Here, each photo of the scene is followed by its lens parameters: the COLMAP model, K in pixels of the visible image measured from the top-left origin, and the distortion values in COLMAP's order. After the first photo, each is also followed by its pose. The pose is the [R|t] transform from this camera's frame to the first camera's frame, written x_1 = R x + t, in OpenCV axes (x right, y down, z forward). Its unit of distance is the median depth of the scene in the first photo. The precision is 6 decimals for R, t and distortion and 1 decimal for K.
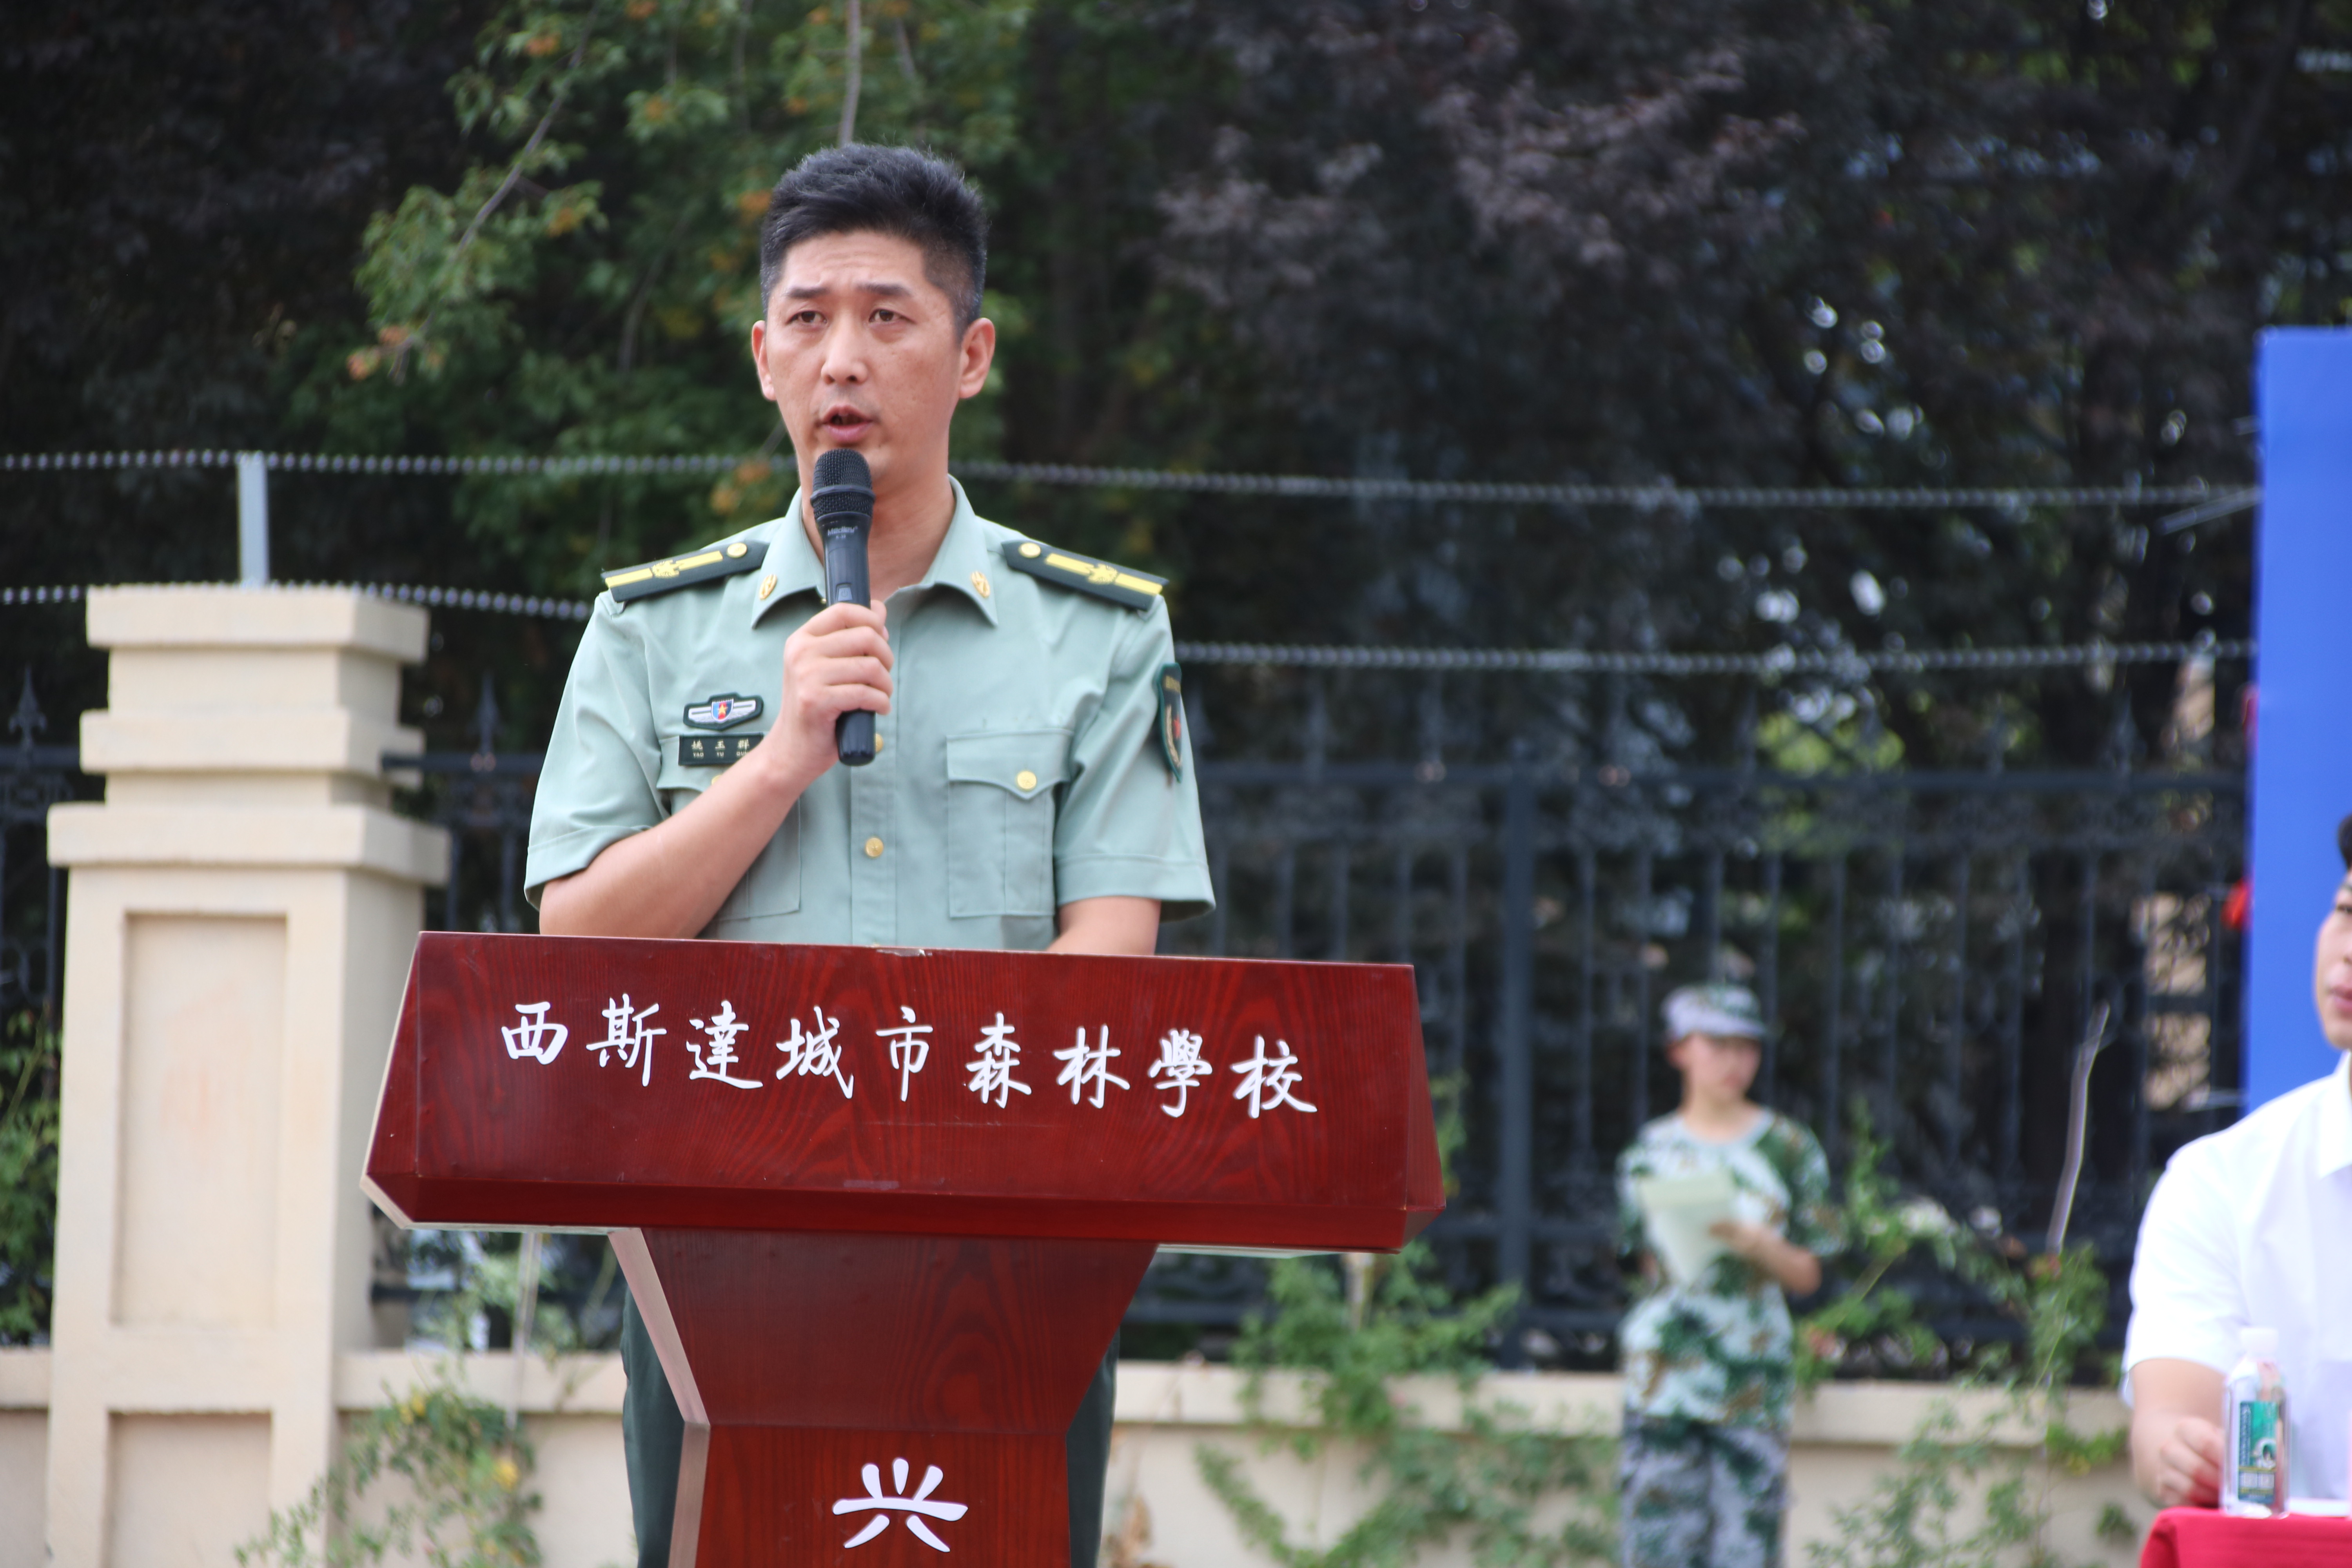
lens RADIAL K [[7116.1, 0, 1176.0], [0, 7116.1, 784.0], [0, 0, 1]] dist [0.414372, 0.051168]
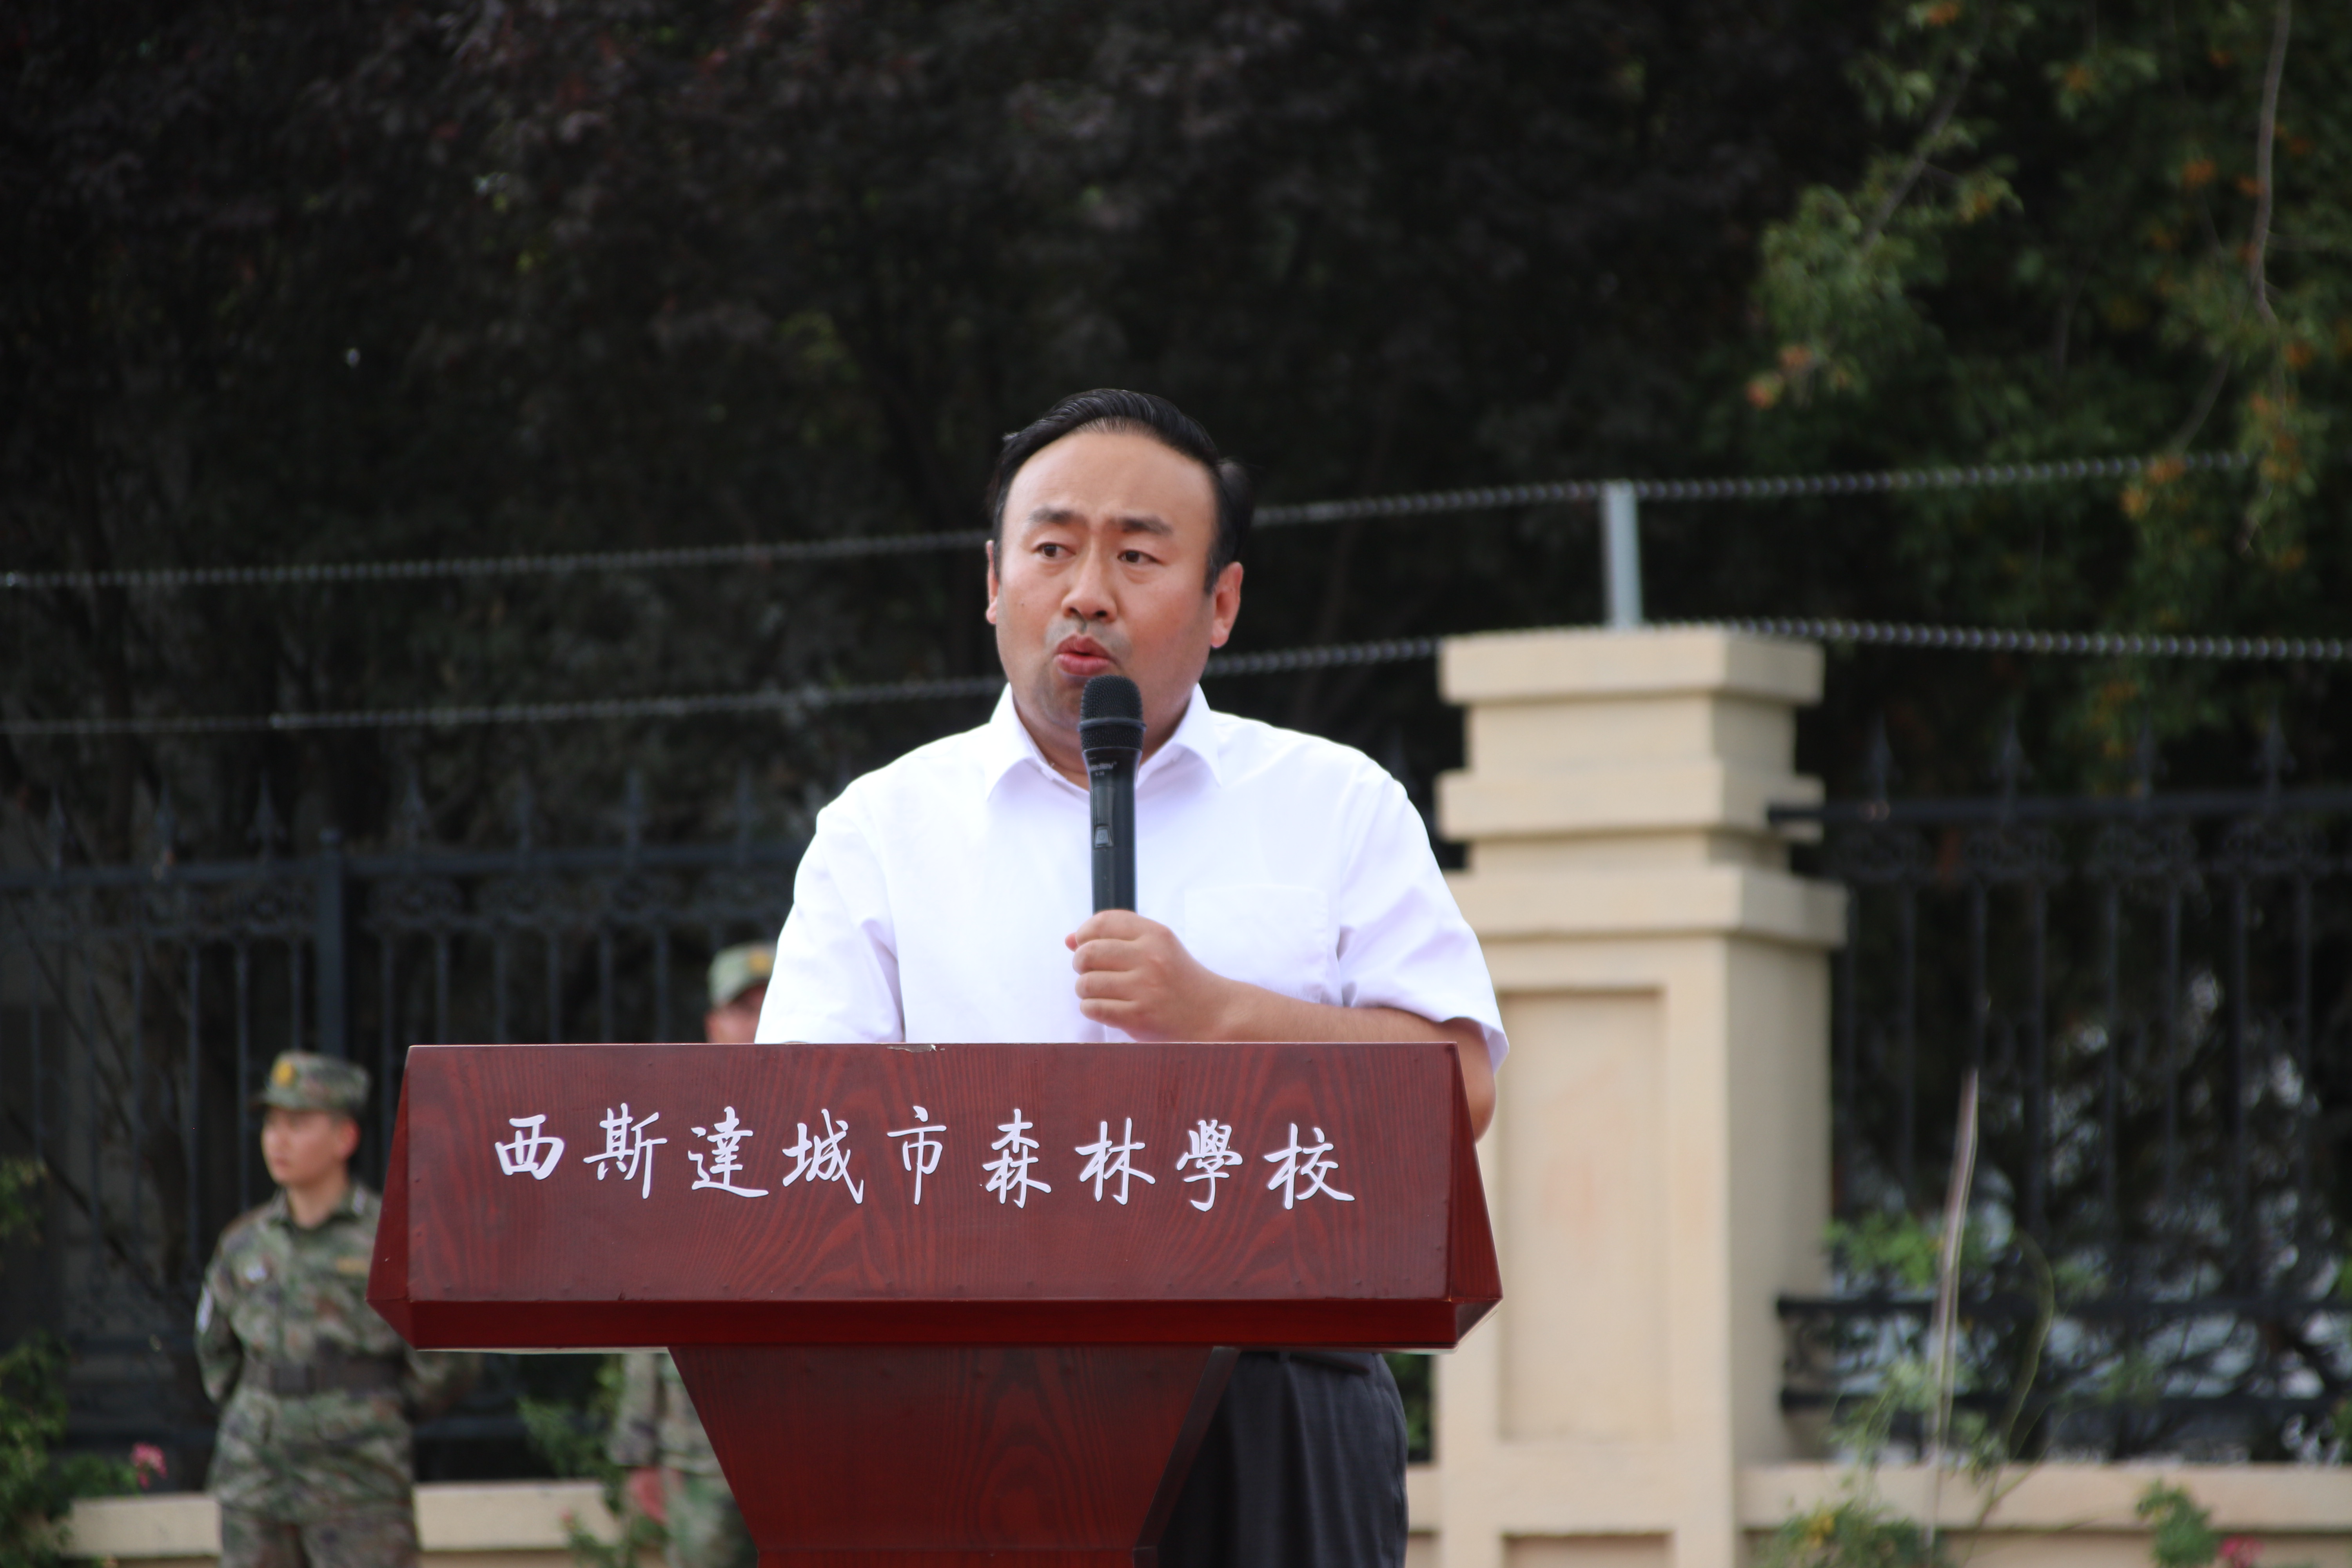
lens RADIAL K [[7884.1, 0, 1176.0], [0, 7884.1, 784.0], [0, 0, 1]] dist [0.409981, -0.514218]
pose [[0.982060, -0.044142, -0.183328, 0.191808], [0.043007, 0.999023, -0.010162, 0.000528], [0.183597, 0.002095, 0.982999, -0.031420]]
